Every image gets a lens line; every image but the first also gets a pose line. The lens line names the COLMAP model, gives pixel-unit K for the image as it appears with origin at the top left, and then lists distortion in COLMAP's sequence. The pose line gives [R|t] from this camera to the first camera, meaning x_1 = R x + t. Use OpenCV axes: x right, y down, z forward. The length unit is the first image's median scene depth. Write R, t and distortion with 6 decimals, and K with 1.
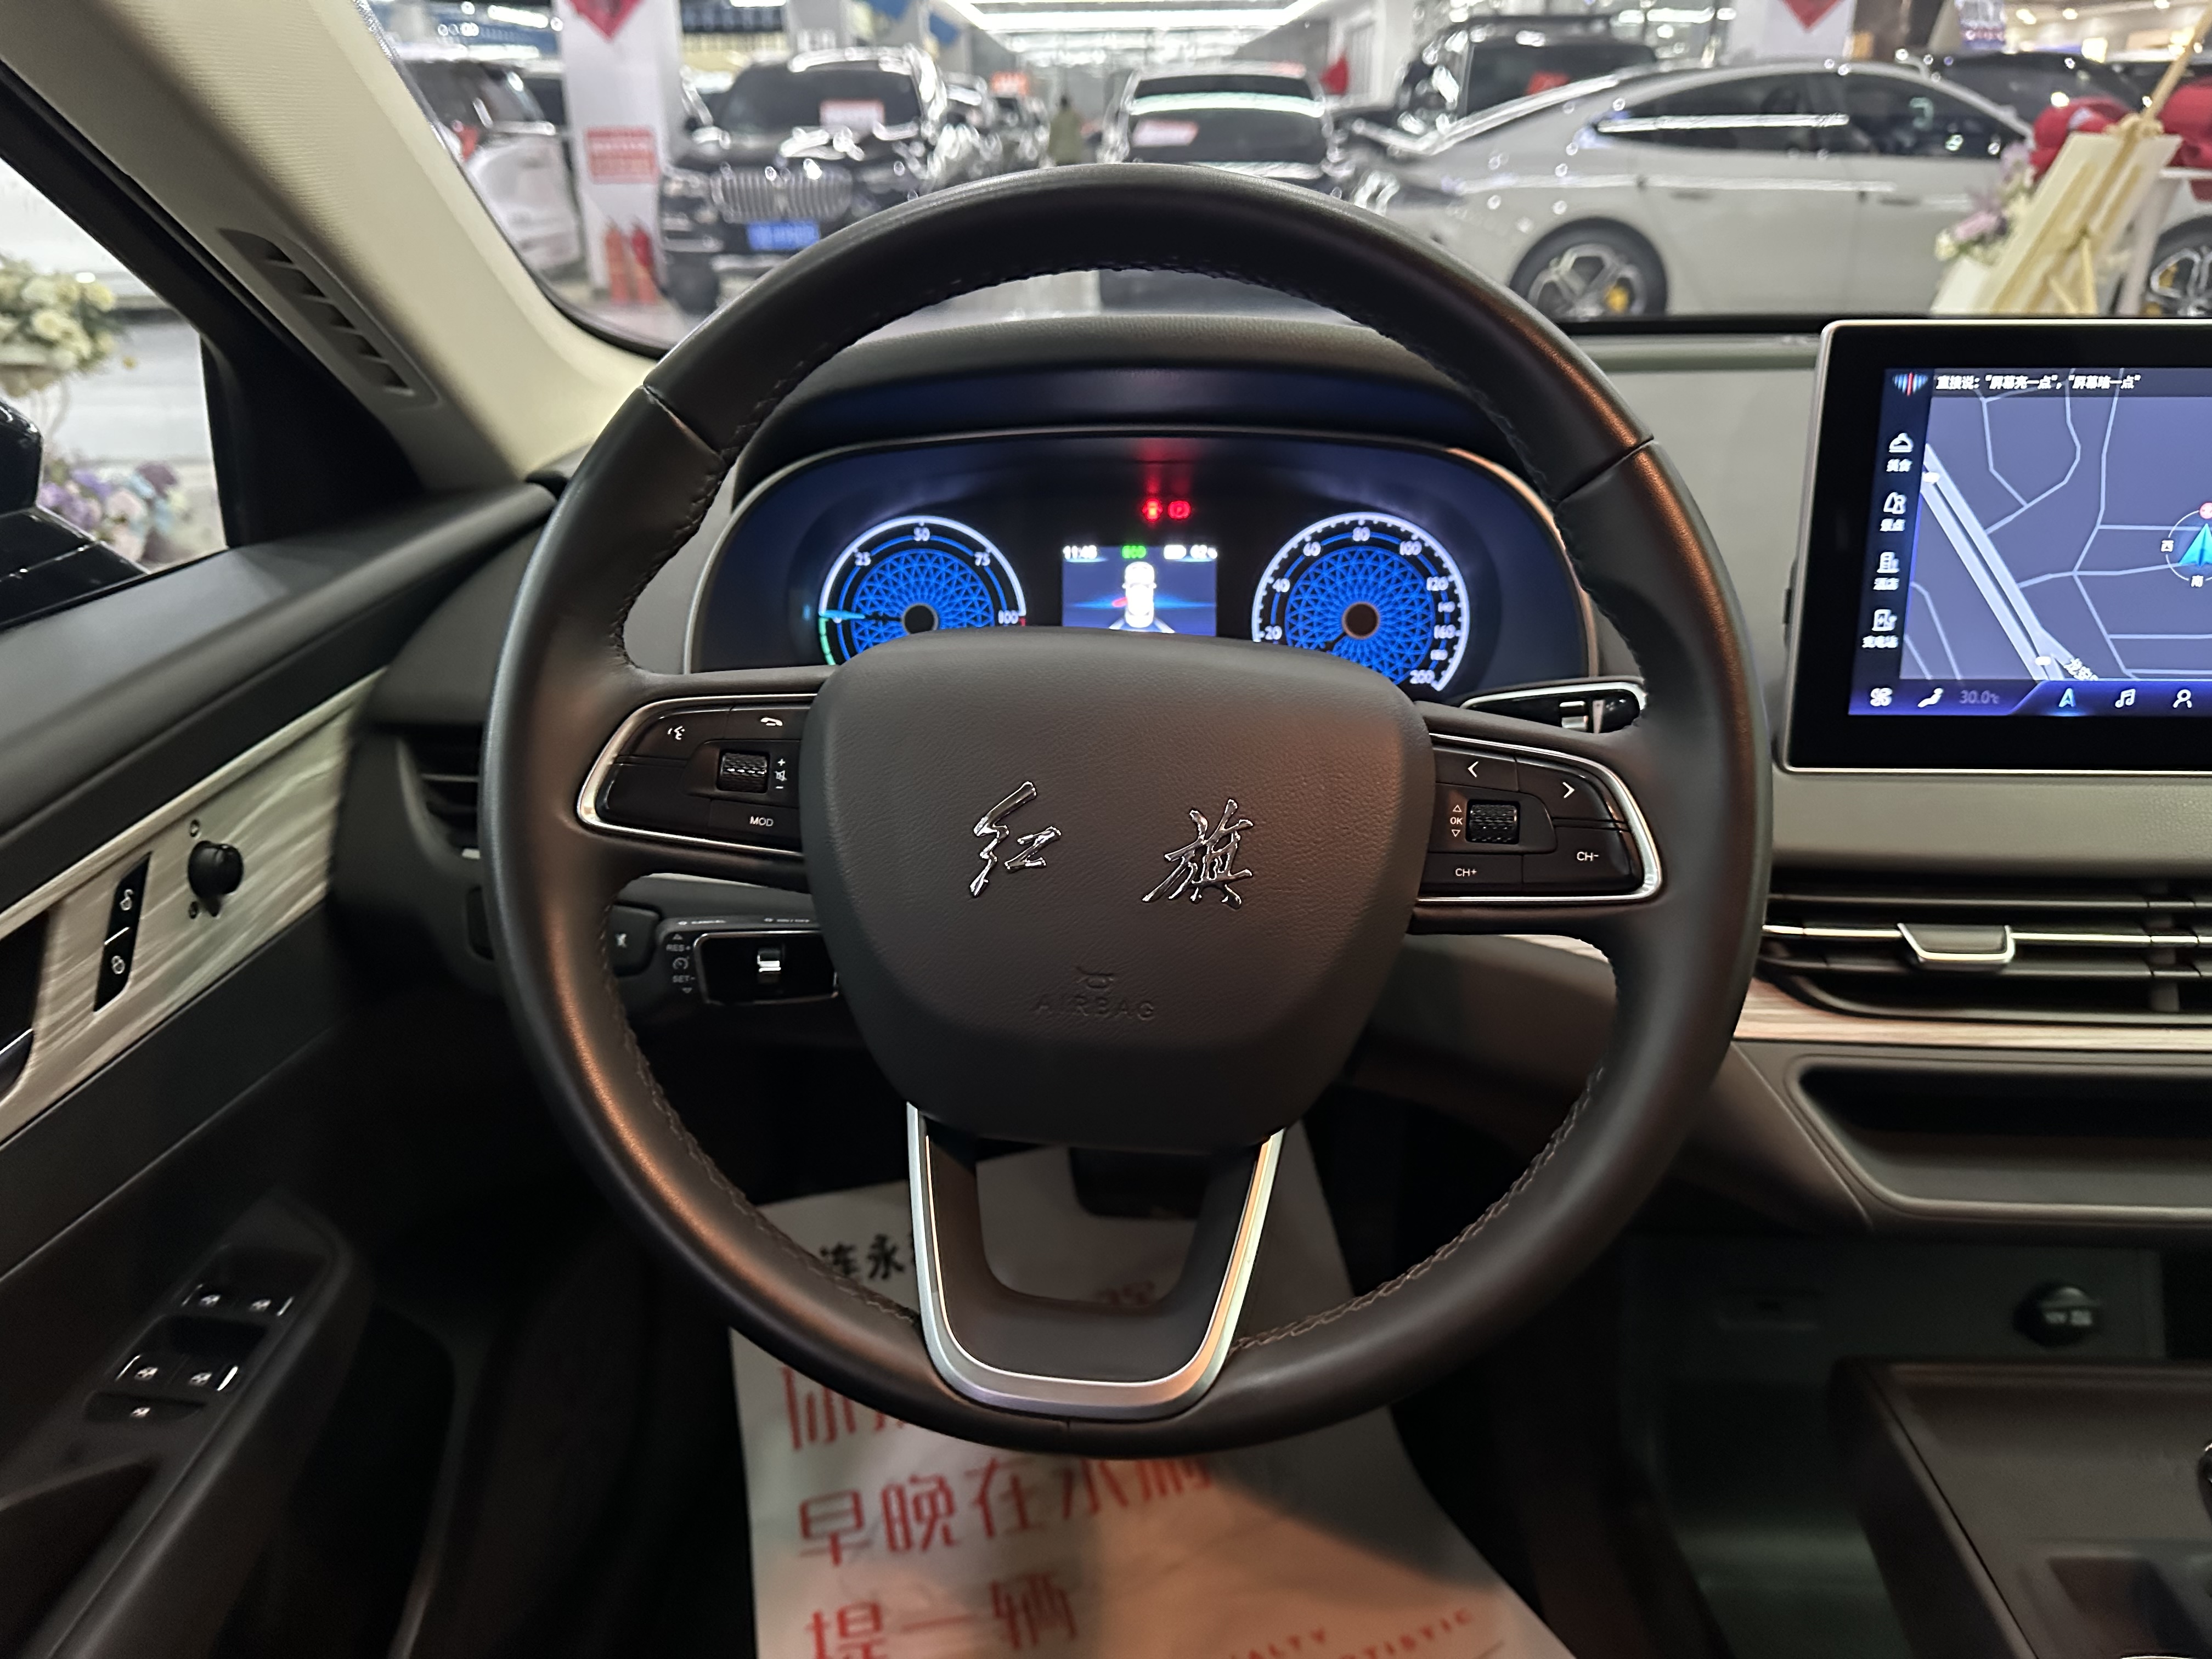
lens RADIAL K [[1569.8, 0, 1102.3], [0, 1569.8, 794.1], [0, 0, 1]] dist [-0.012889, -0.023219]
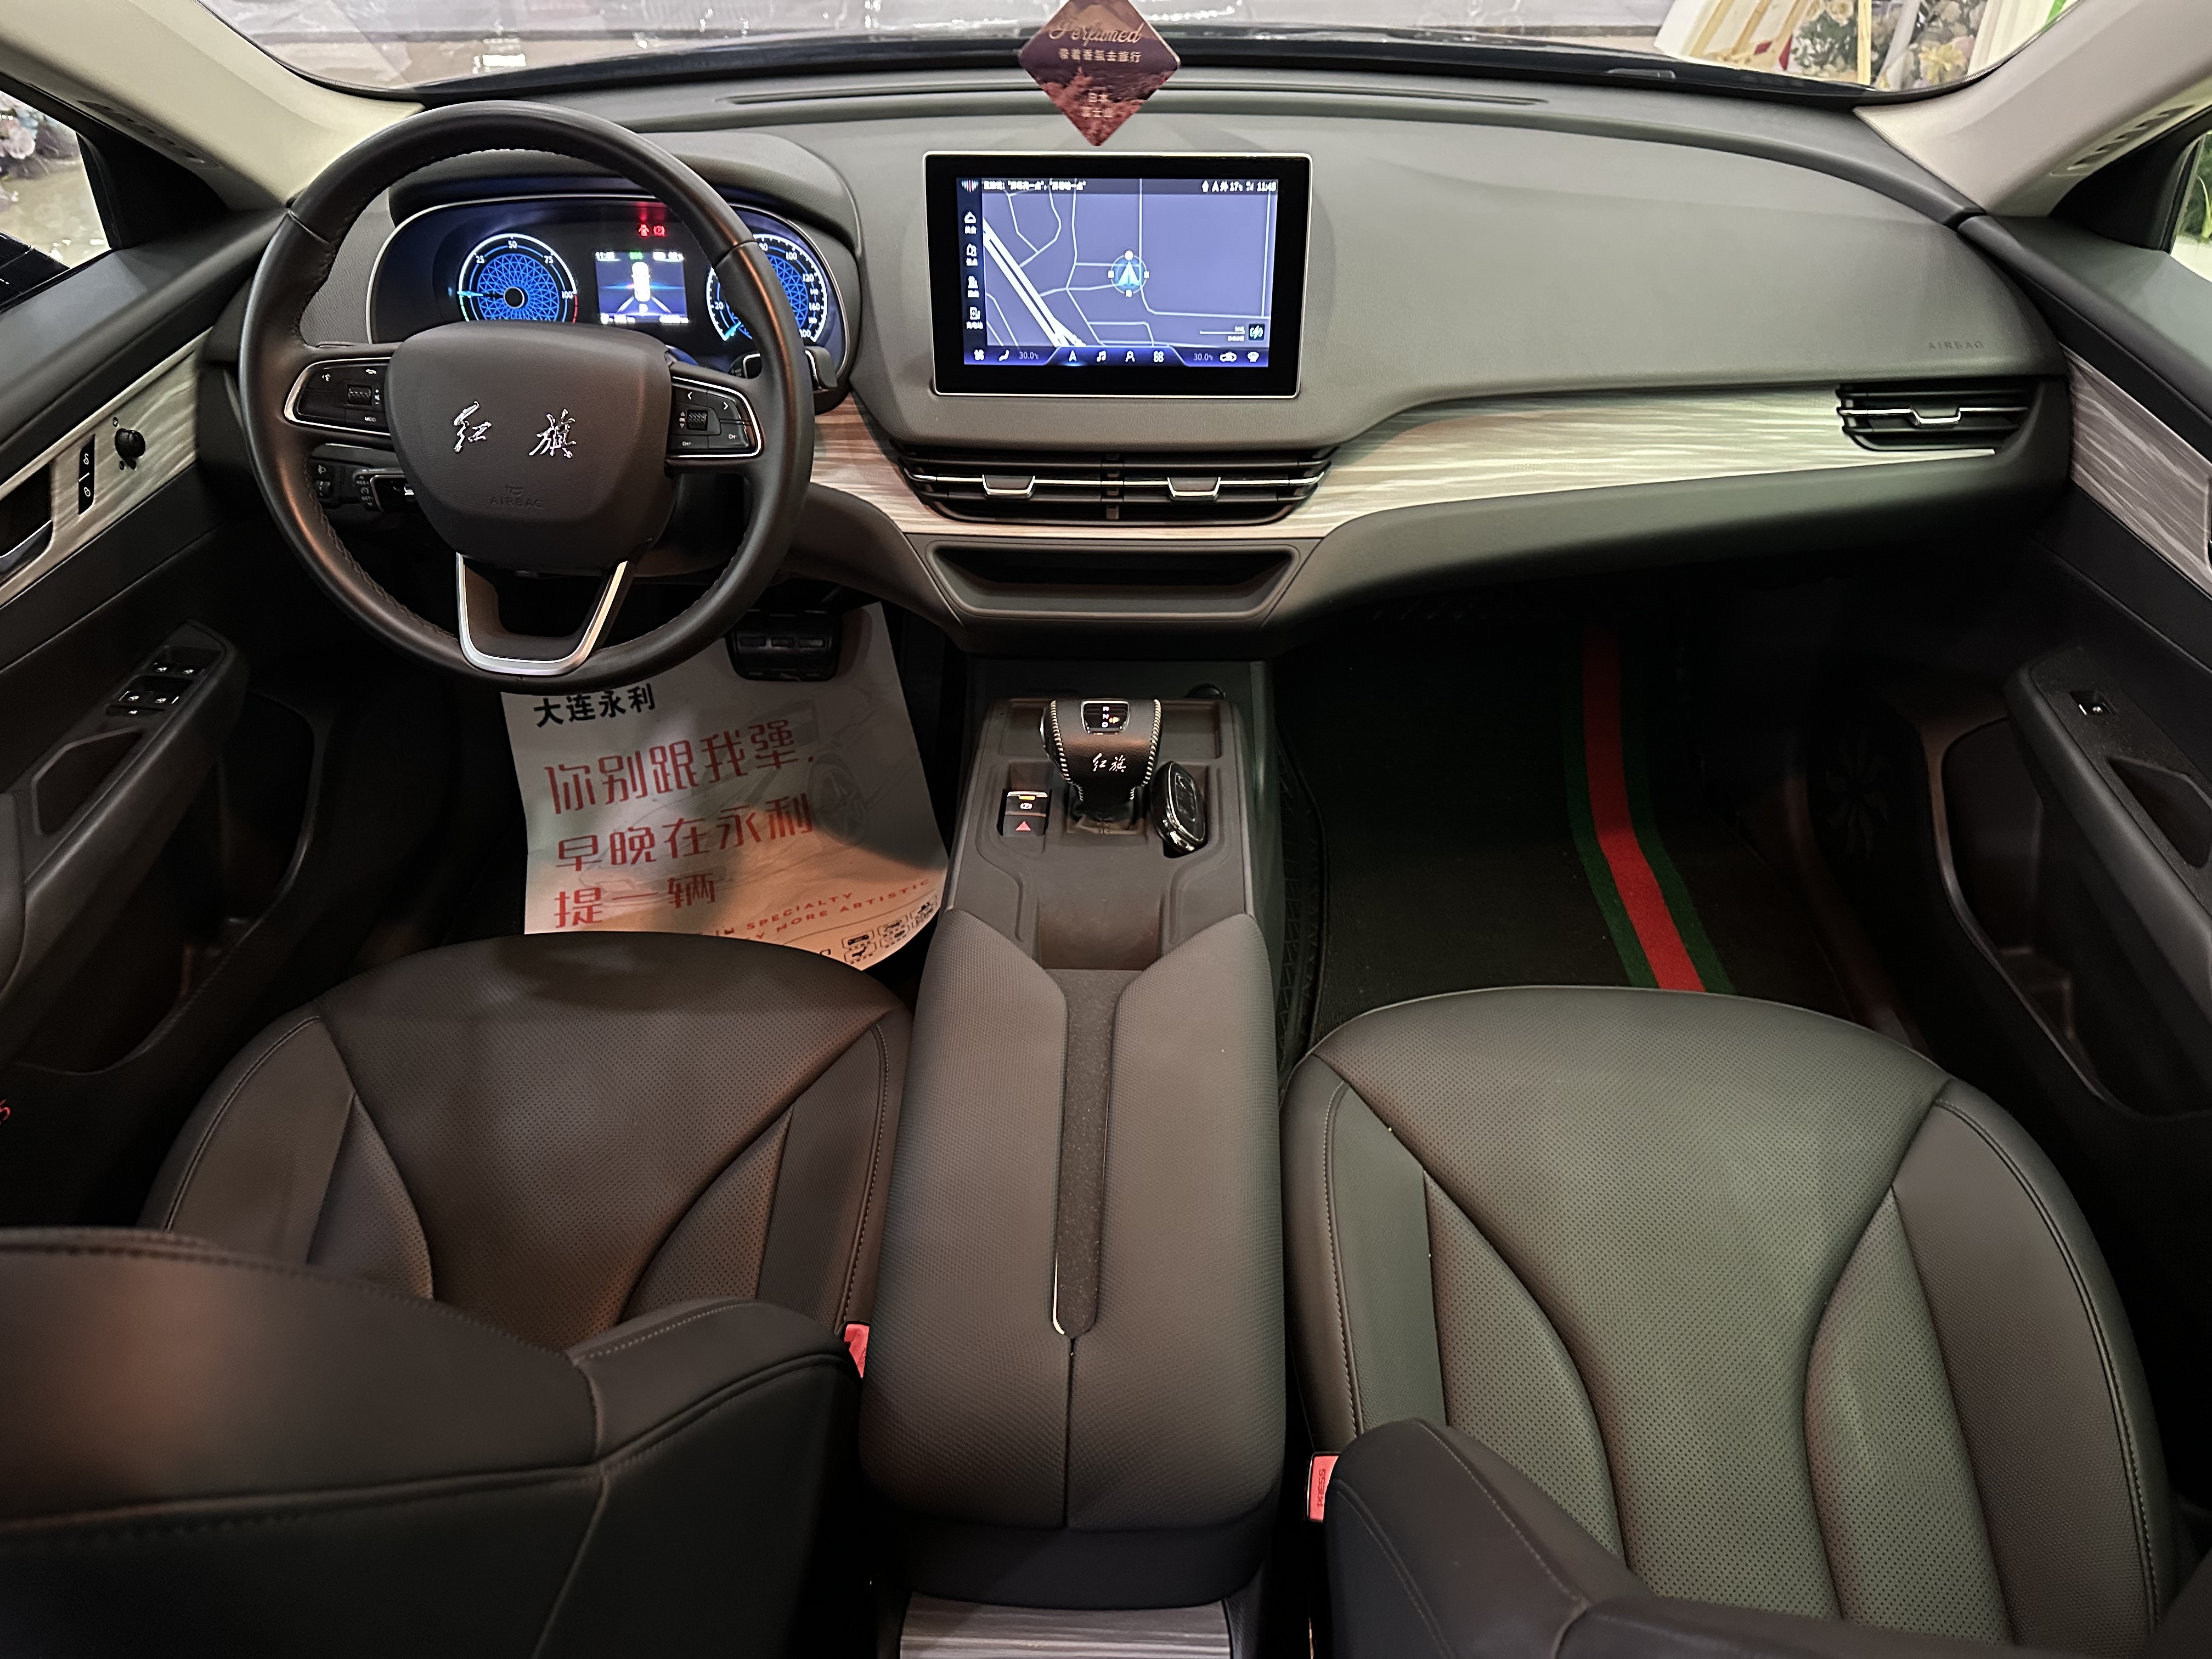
lens RADIAL K [[1533.5, 0, 1096.1], [0, 1533.5, 823.6], [0, 0, 1]] dist [0.082803, -0.163644]
pose [[0.999835, -0.002100, 0.018034, 0.501878], [-0.003013, 0.960326, 0.278862, -0.031303], [-0.017904, -0.278871, 0.960162, -0.836005]]
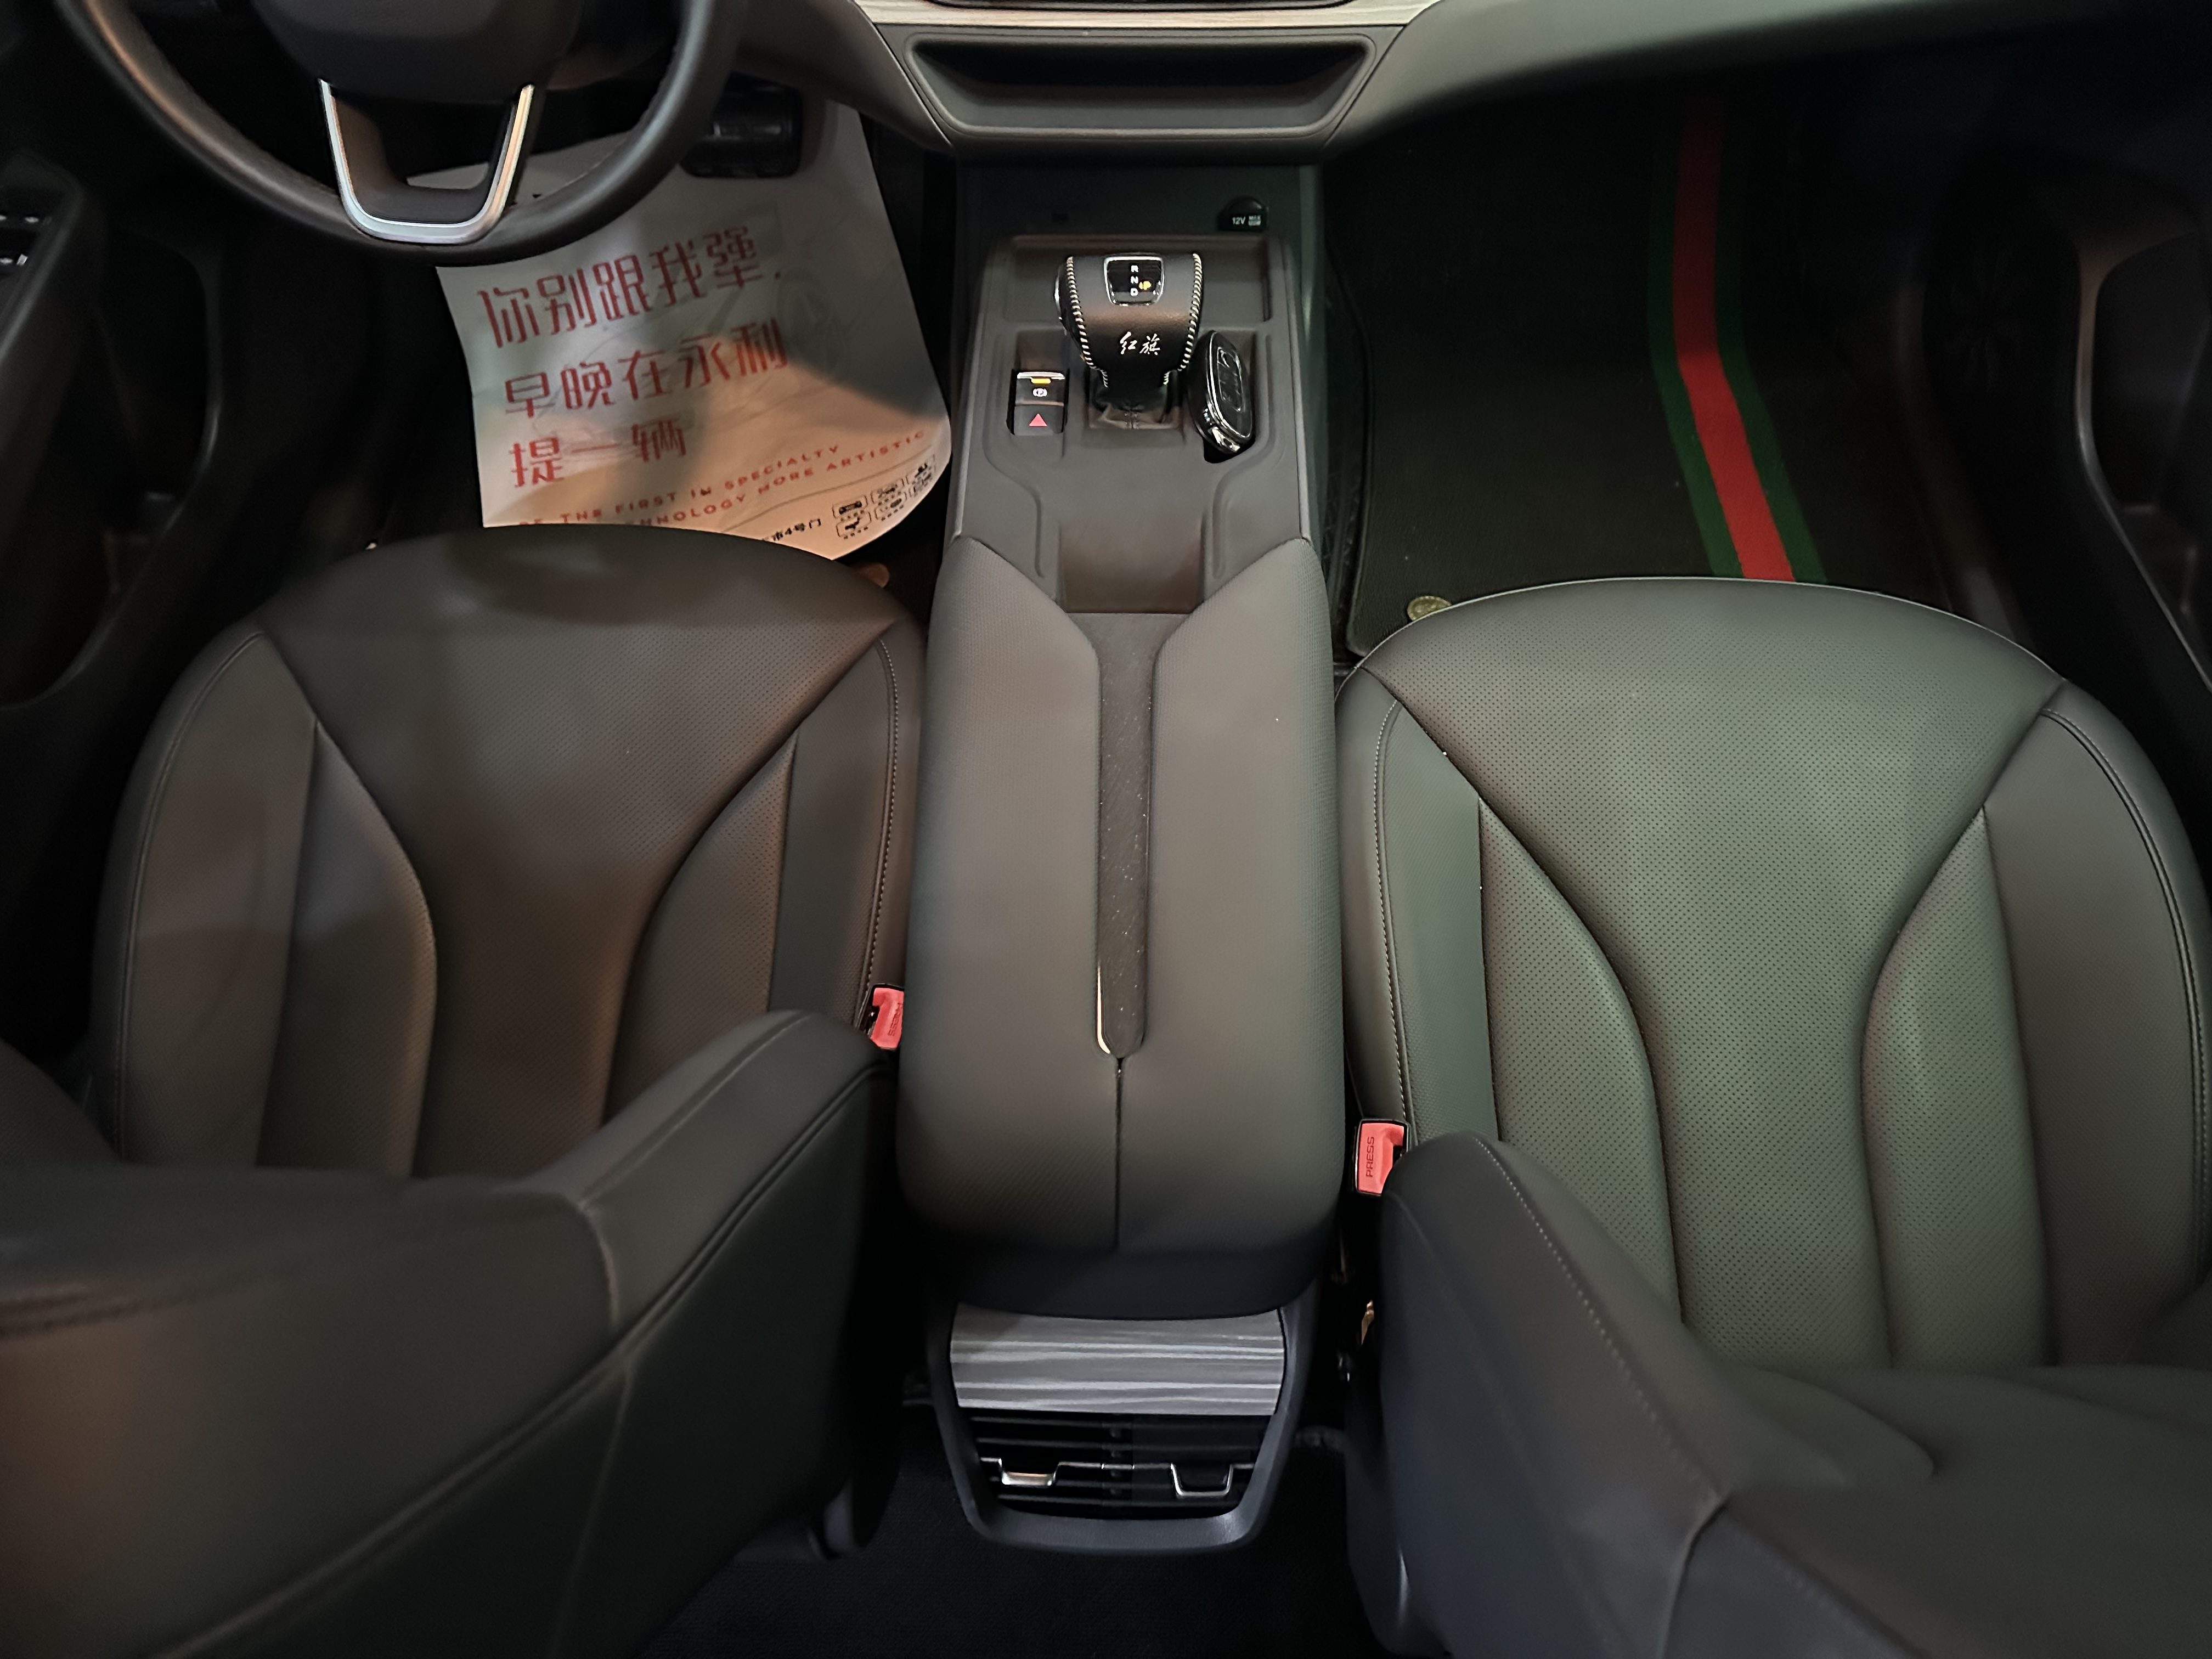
lens RADIAL K [[1541.1, 0, 1088.3], [0, 1541.1, 831.7], [0, 0, 1]] dist [0.071893, -0.127260]
pose [[0.999671, -0.022819, 0.011704, 0.477120], [0.011411, 0.804485, 0.593863, -0.097612], [-0.022968, -0.593534, 0.804481, -0.639786]]
